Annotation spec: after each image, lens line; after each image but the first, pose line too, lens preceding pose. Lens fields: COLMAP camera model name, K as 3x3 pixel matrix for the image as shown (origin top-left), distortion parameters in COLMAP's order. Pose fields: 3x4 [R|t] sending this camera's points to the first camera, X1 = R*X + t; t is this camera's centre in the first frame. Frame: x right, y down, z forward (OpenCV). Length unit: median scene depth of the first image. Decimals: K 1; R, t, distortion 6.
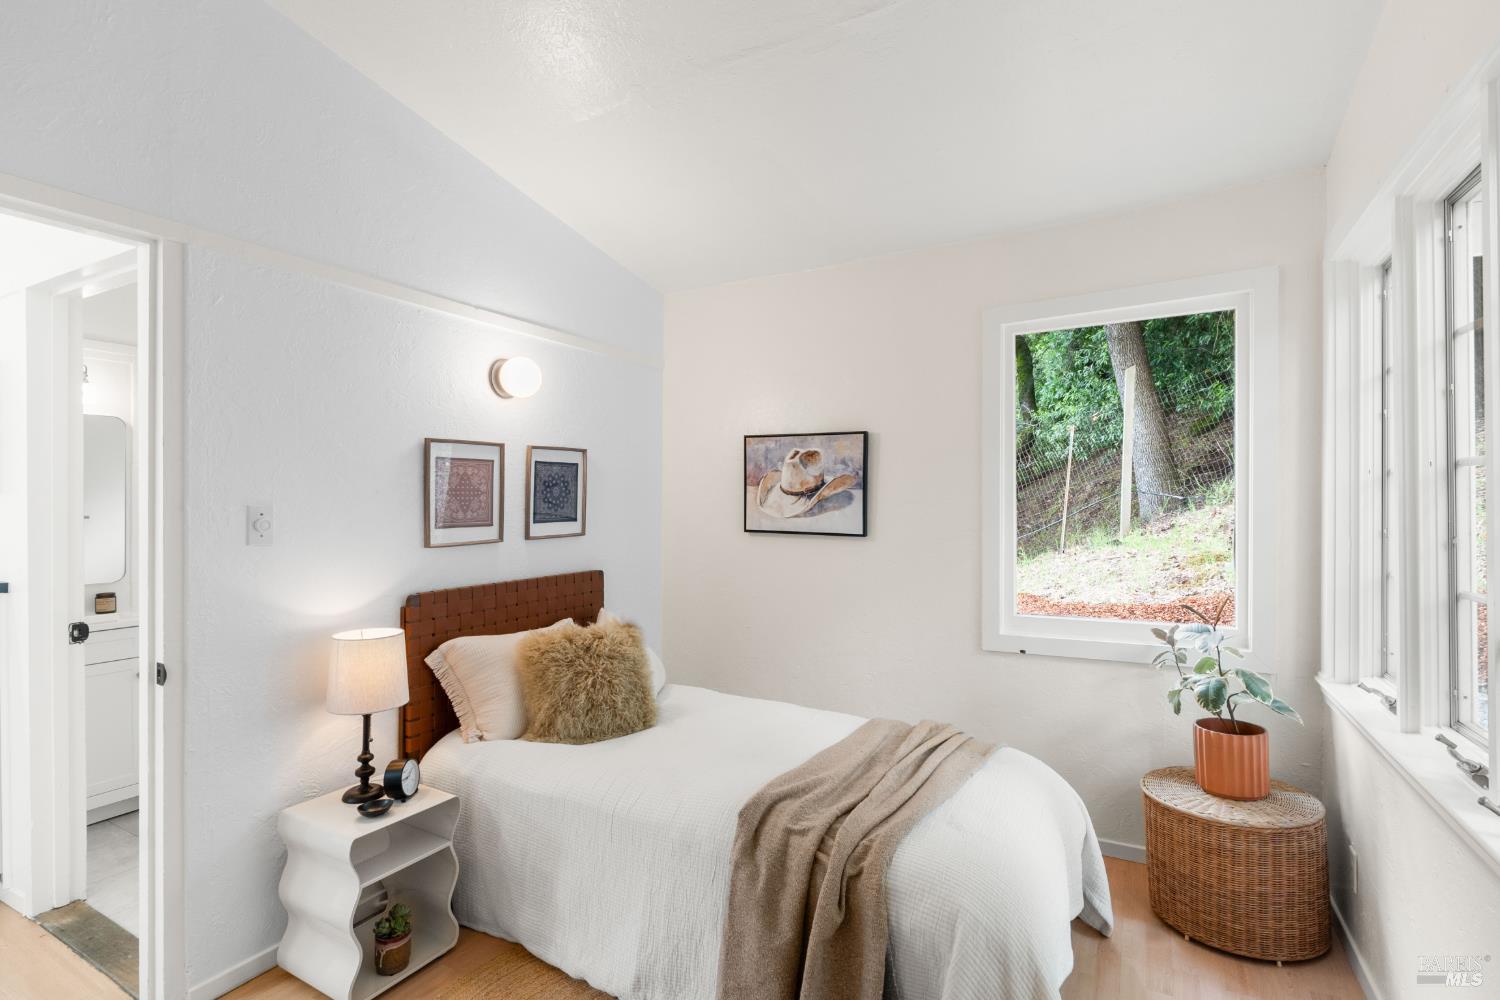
lens RADIAL K [[714.1, 0, 747.2], [0, 714.1, 501.6], [0, 0, 1]] dist [-0.002844, 0.002182]
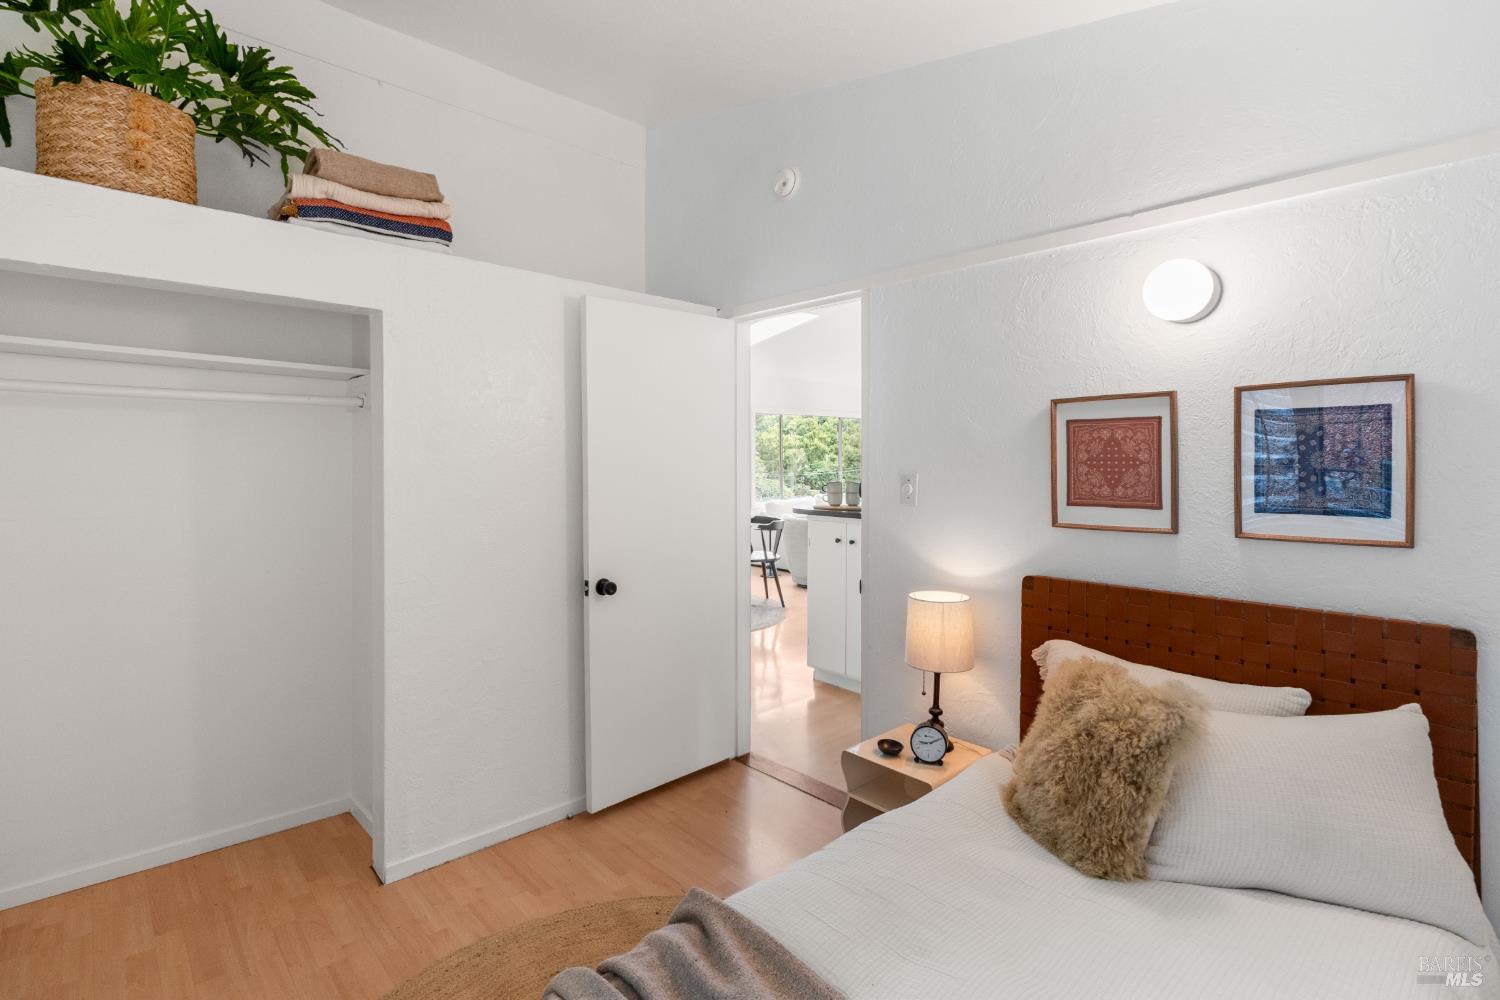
lens RADIAL K [[714.1, 0, 734.9], [0, 714.1, 453.6], [0, 0, 1]] dist [-0.002844, 0.002182]
pose [[-0.317999, -0.004435, -0.948081, 0.447120], [-0.002370, 0.999990, -0.003883, -0.017597], [0.948088, 0.001012, -0.318006, 0.824552]]
